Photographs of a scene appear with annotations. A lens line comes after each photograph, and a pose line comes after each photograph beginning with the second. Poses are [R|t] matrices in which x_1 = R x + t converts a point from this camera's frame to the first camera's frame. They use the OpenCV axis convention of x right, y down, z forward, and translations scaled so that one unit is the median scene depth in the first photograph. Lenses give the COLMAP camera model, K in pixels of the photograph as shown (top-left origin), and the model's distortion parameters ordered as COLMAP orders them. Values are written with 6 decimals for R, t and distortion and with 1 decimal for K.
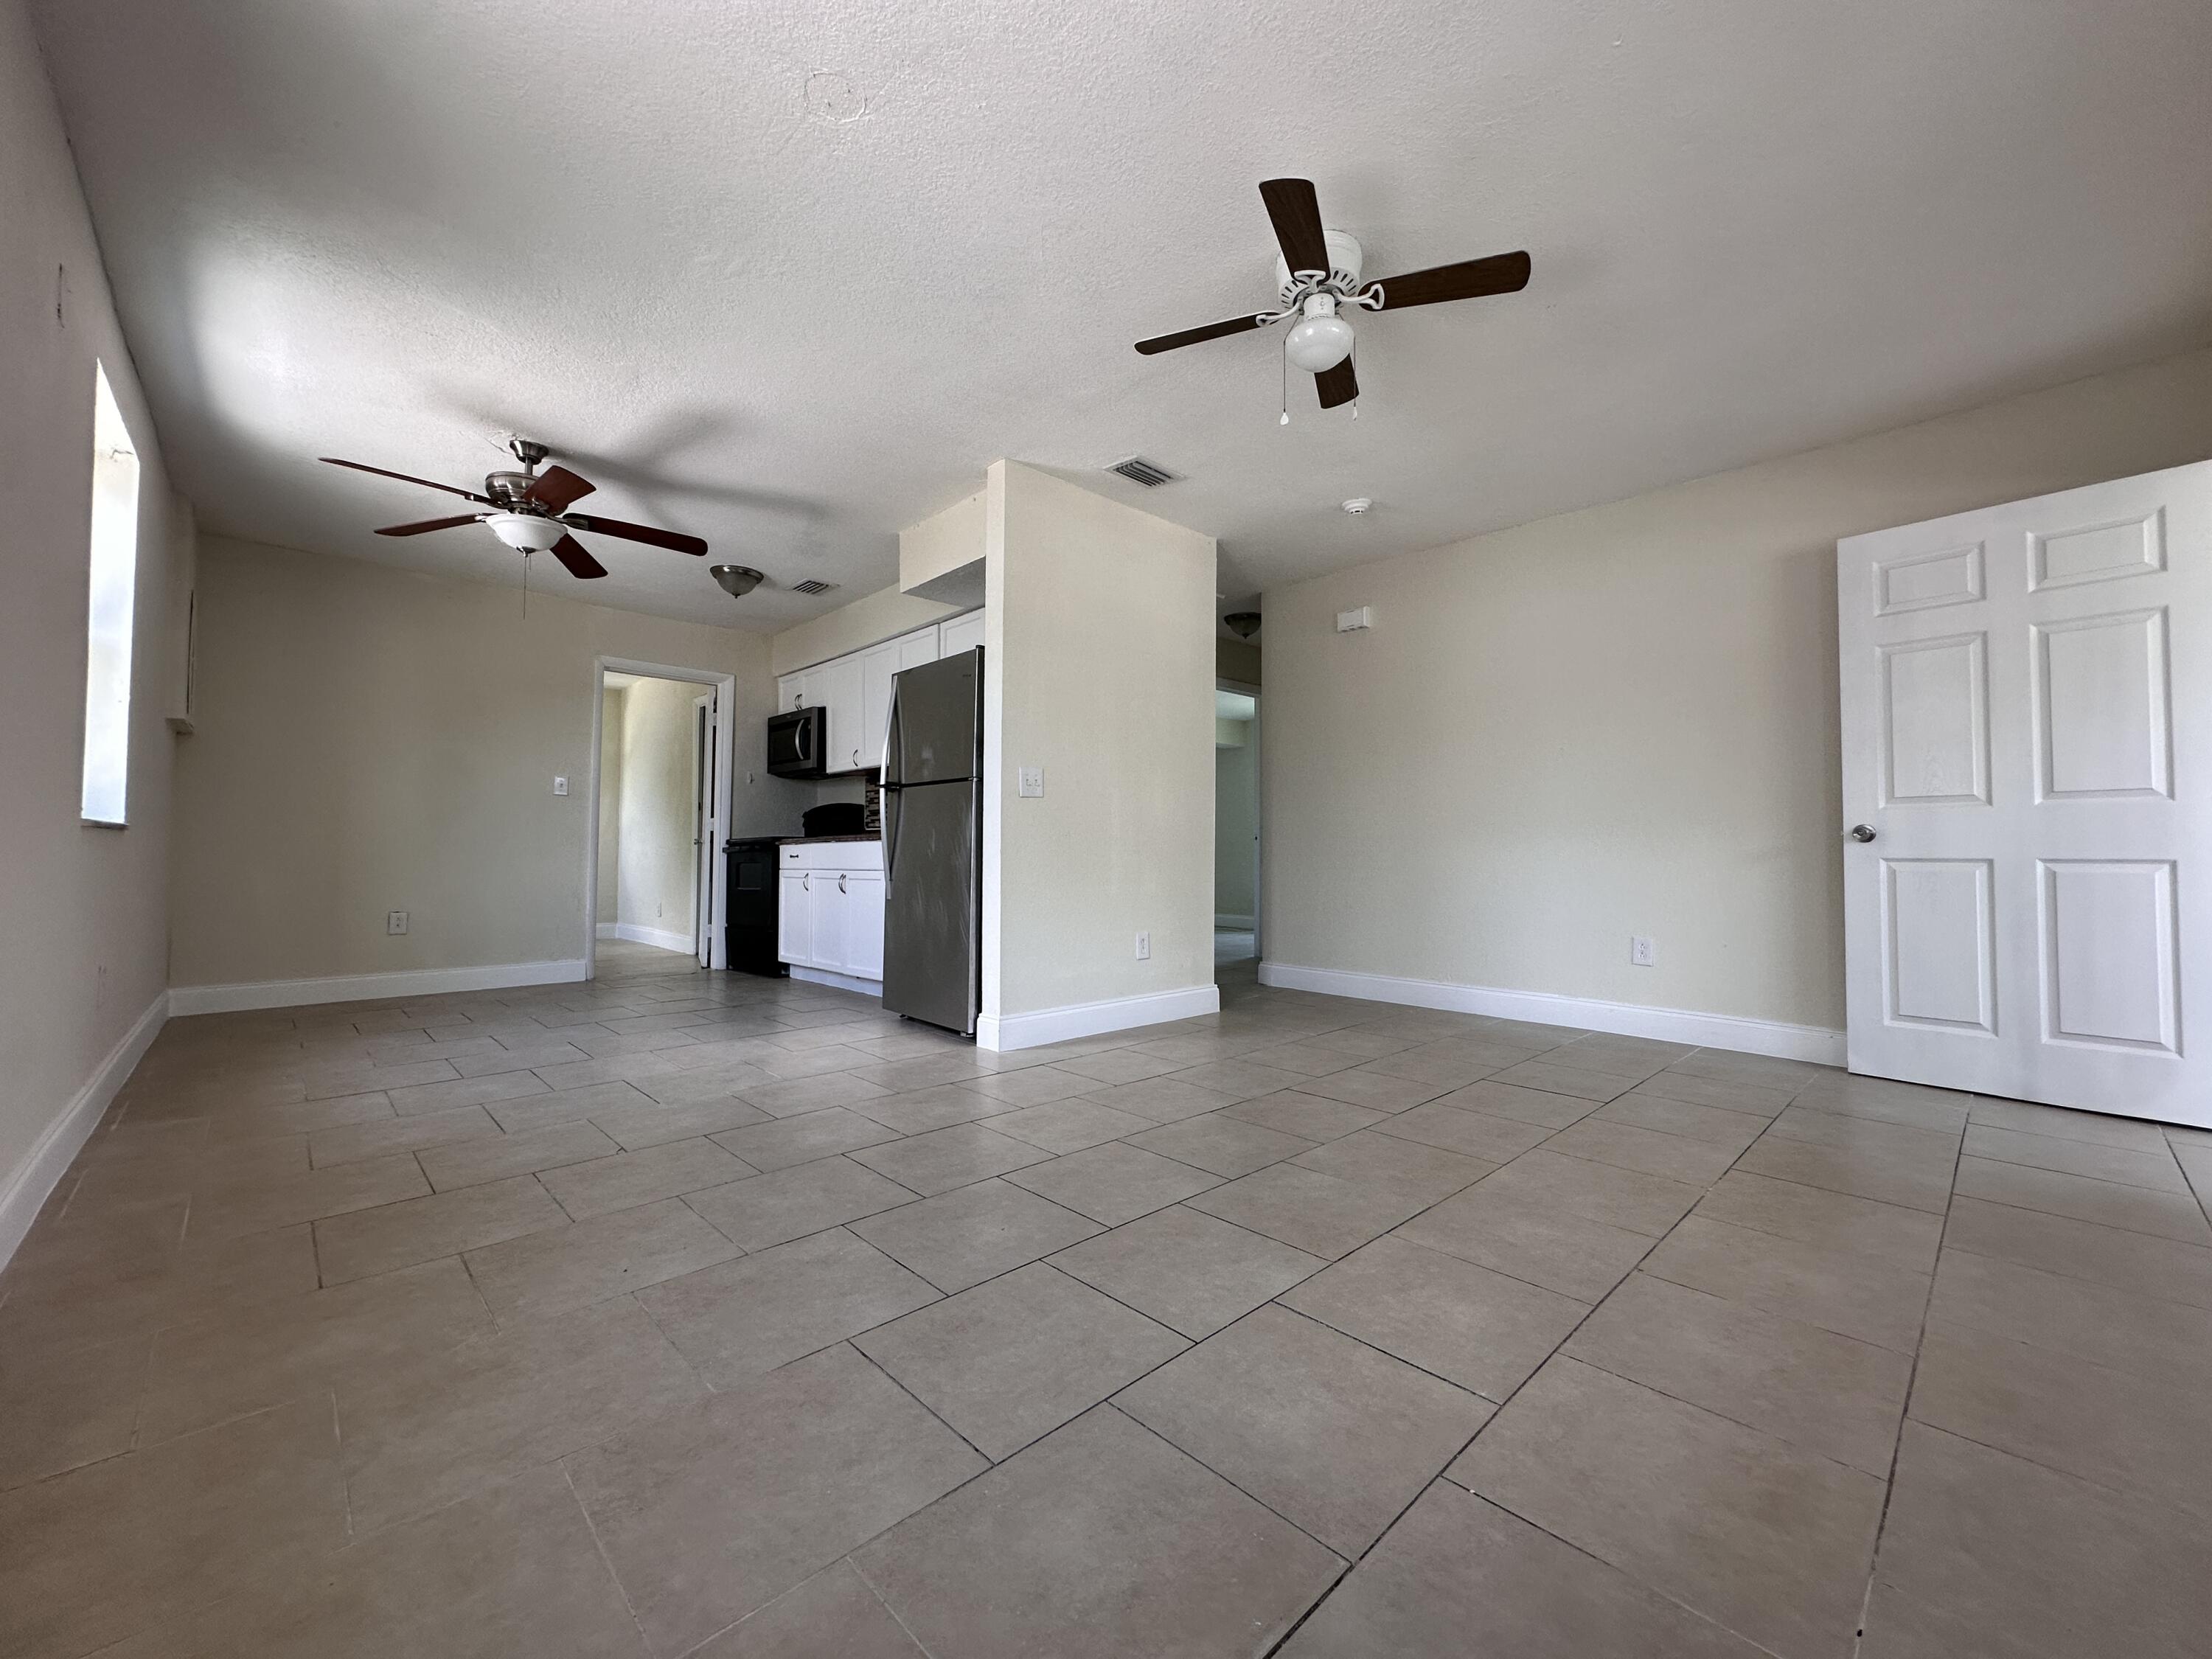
lens RADIAL K [[891.8, 0, 1115.6], [0, 891.8, 826.2], [0, 0, 1]] dist [-0.002335, -0.000319]
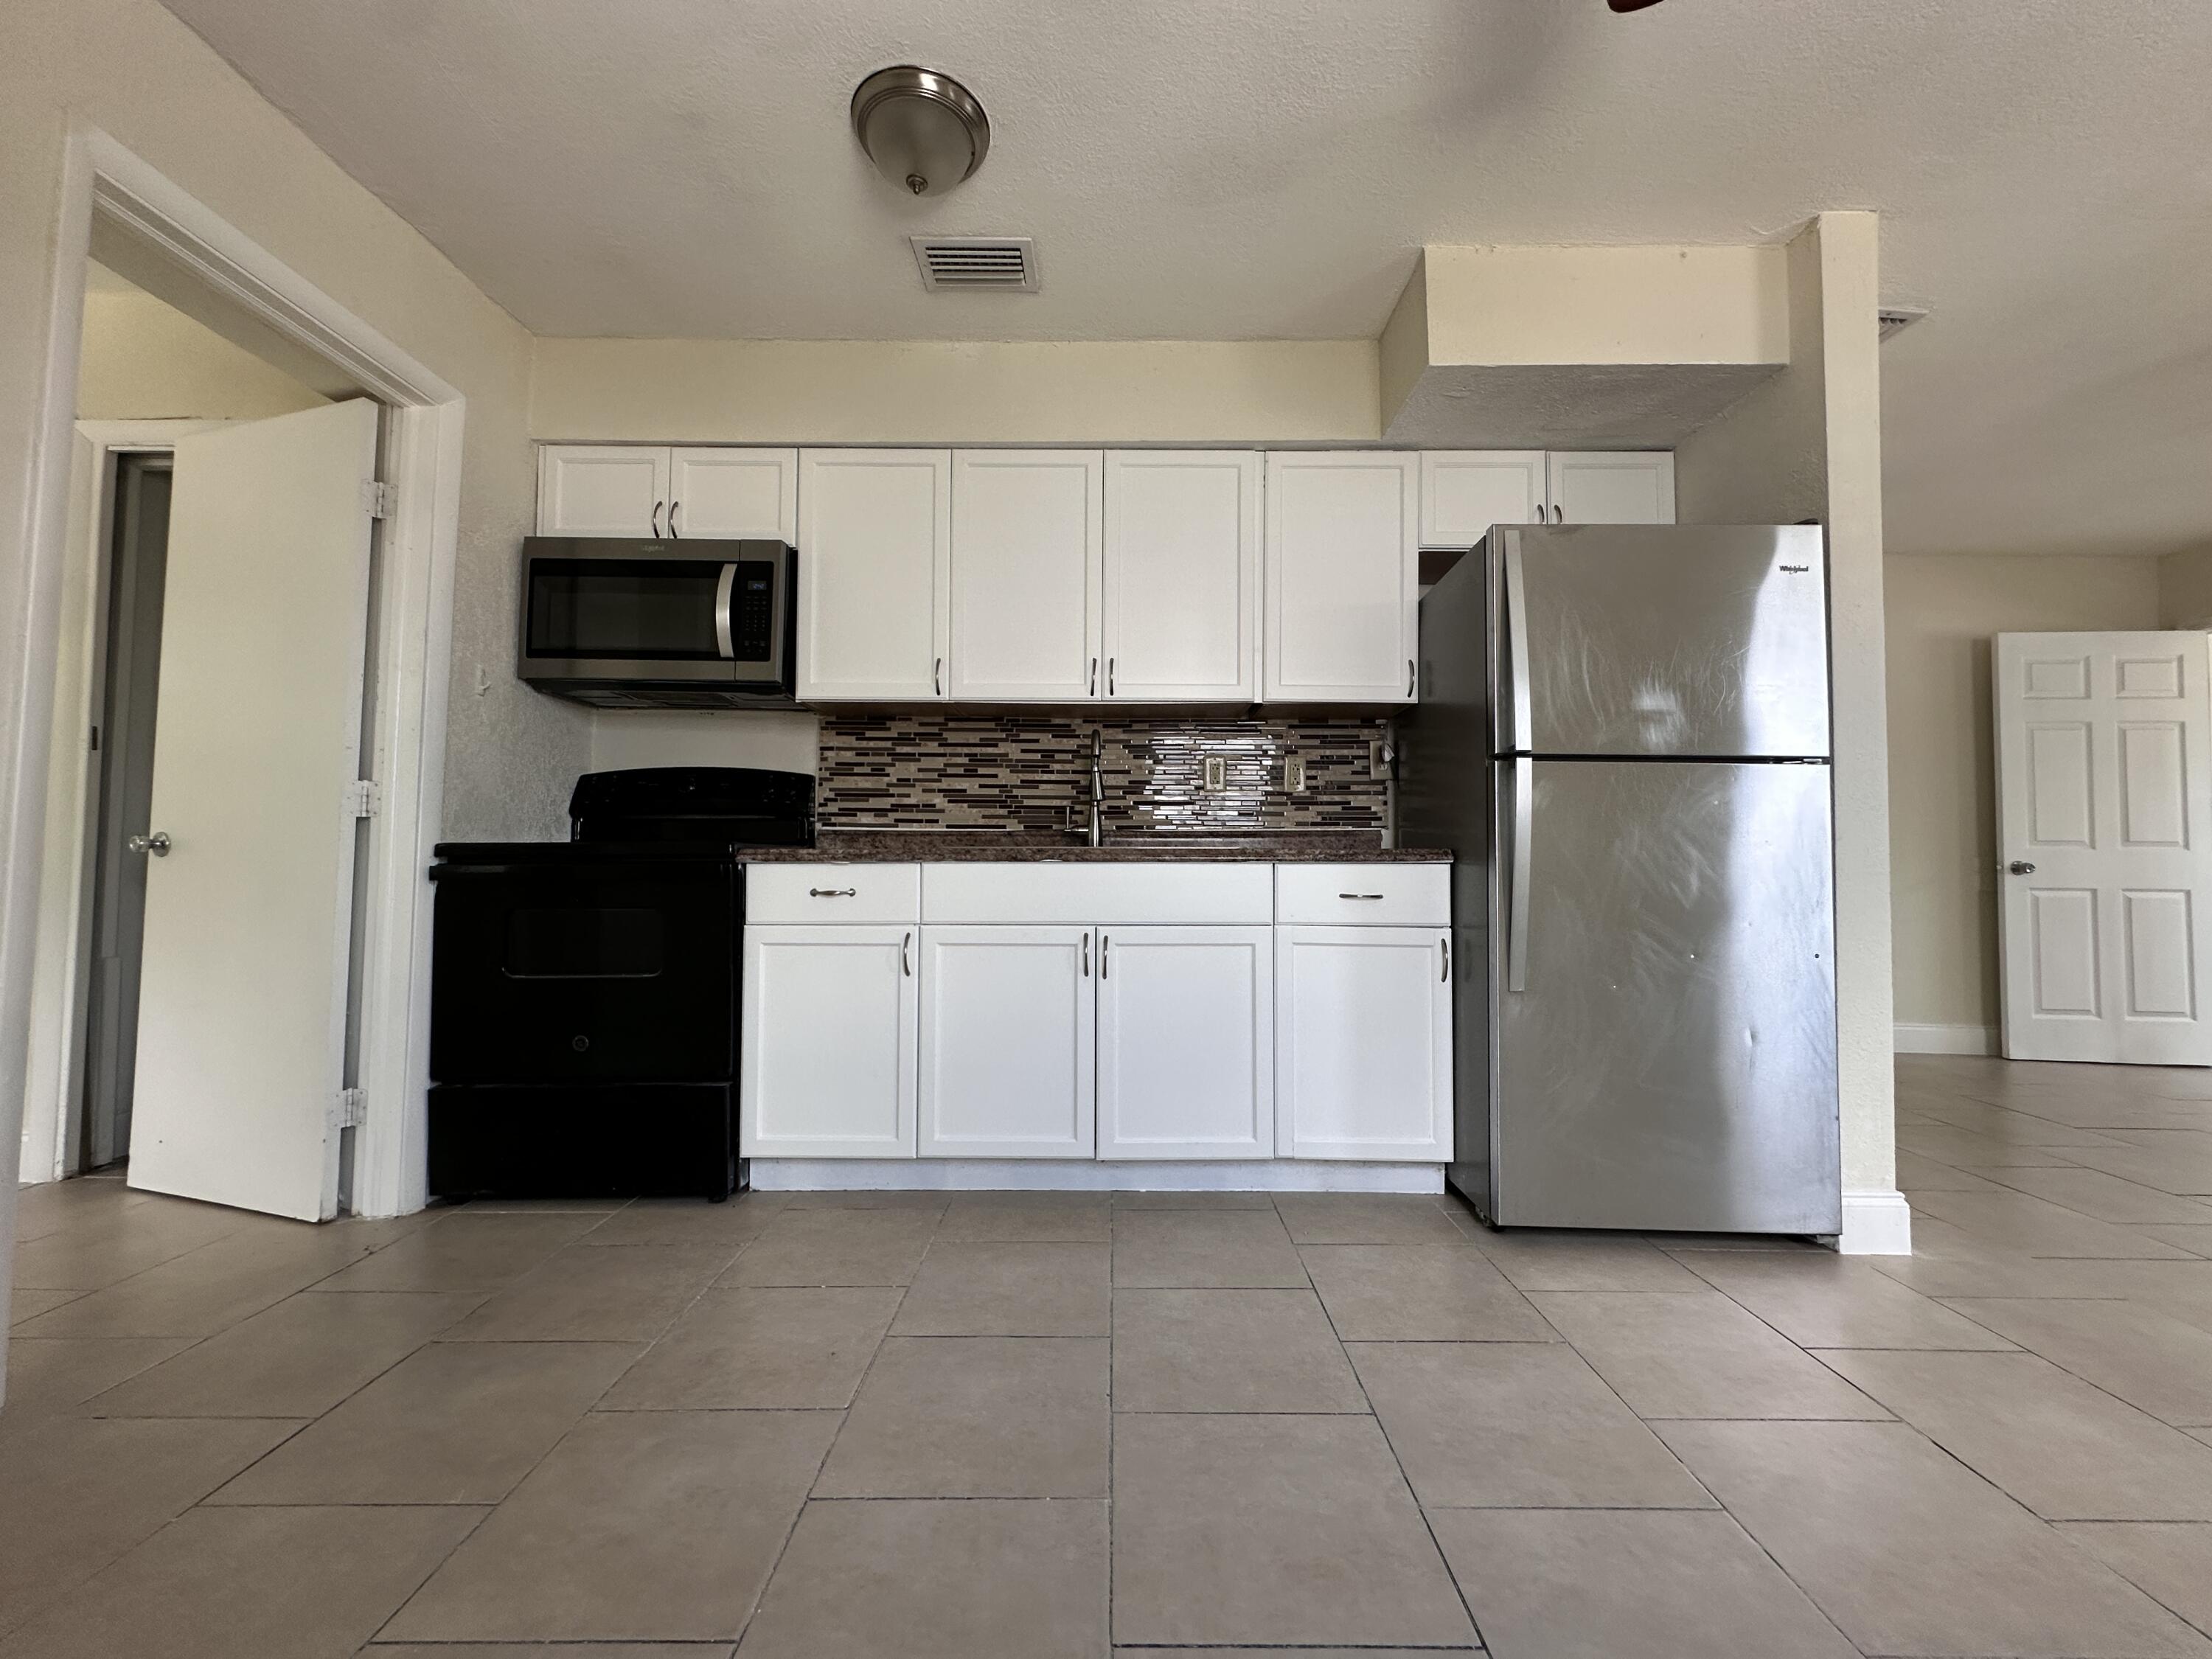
lens RADIAL K [[891.8, 0, 1106.4], [0, 891.8, 827.9], [0, 0, 1]] dist [-0.002335, -0.000319]
pose [[0.690163, 0.032651, 0.722917, -0.575115], [-0.030549, 0.999406, -0.015974, 0.006662], [-0.723009, -0.011059, 0.690750, 0.631544]]
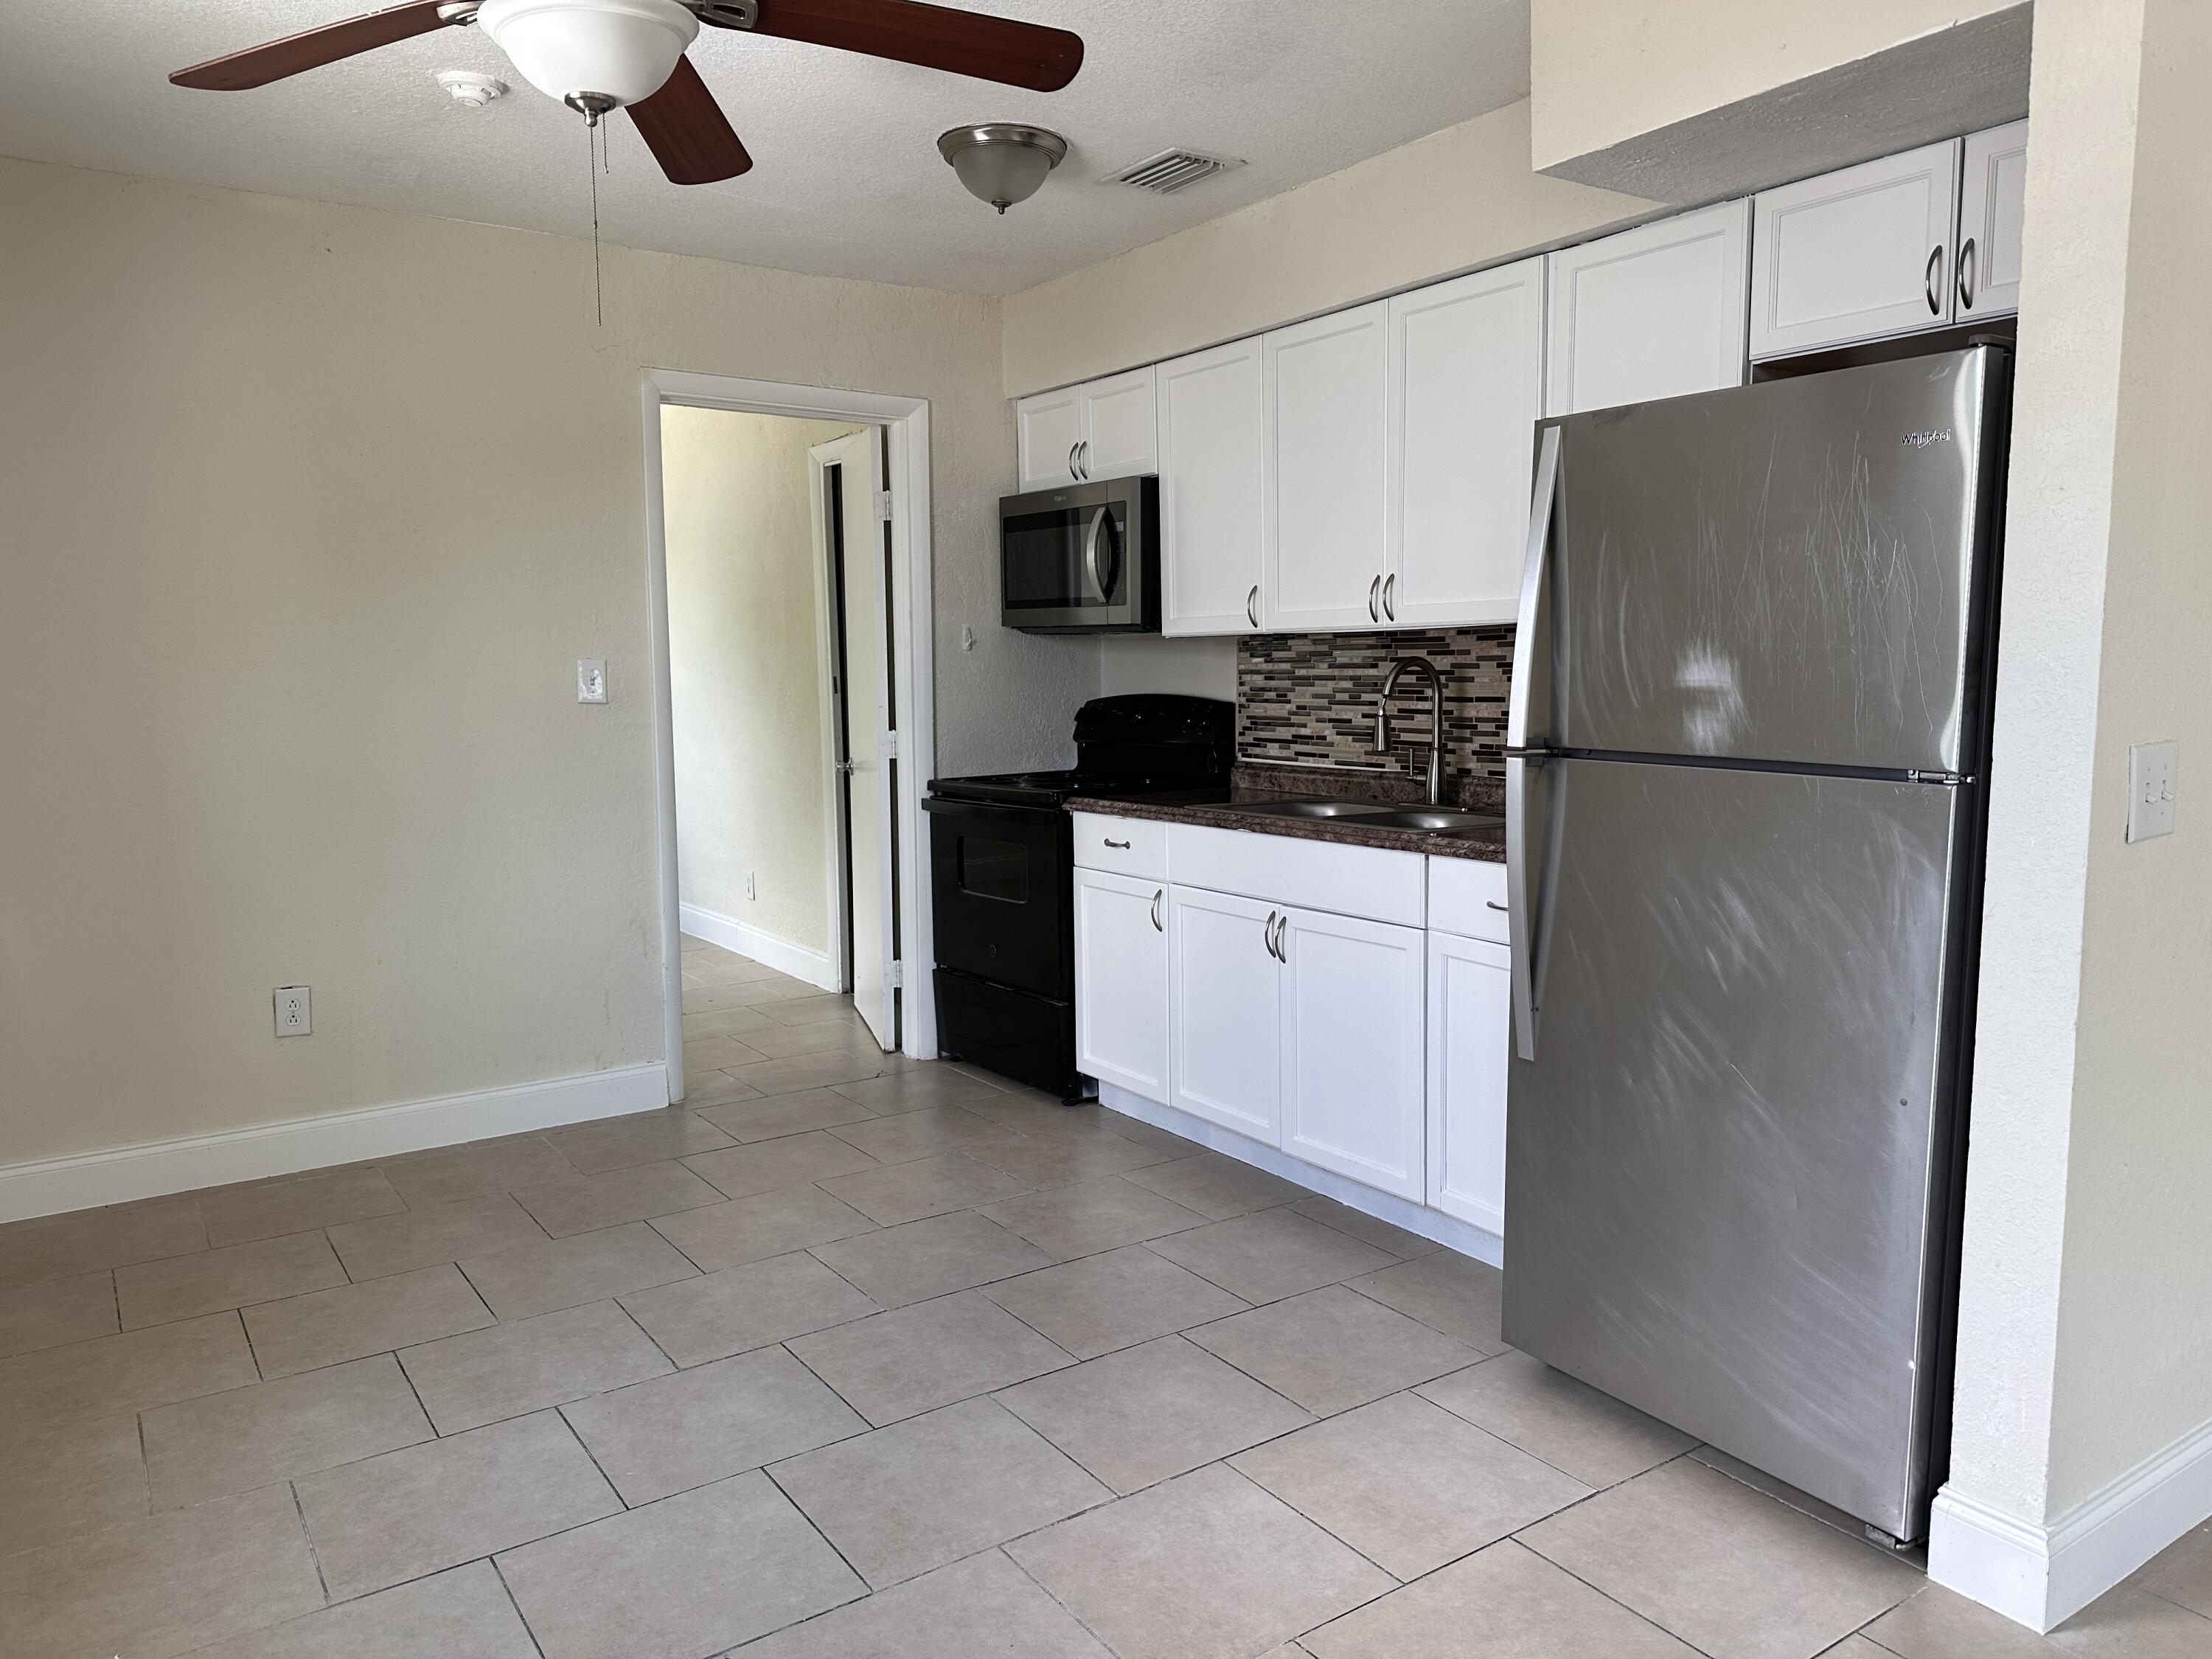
lens RADIAL K [[1562.9, 0, 1108.8], [0, 1562.9, 841.3], [0, 0, 1]] dist [0.072179, -0.011880]
pose [[0.985757, 0.006180, -0.168064, -0.240543], [0.019562, 0.988328, 0.151078, -0.081734], [0.167036, -0.152214, 0.974130, 0.270750]]
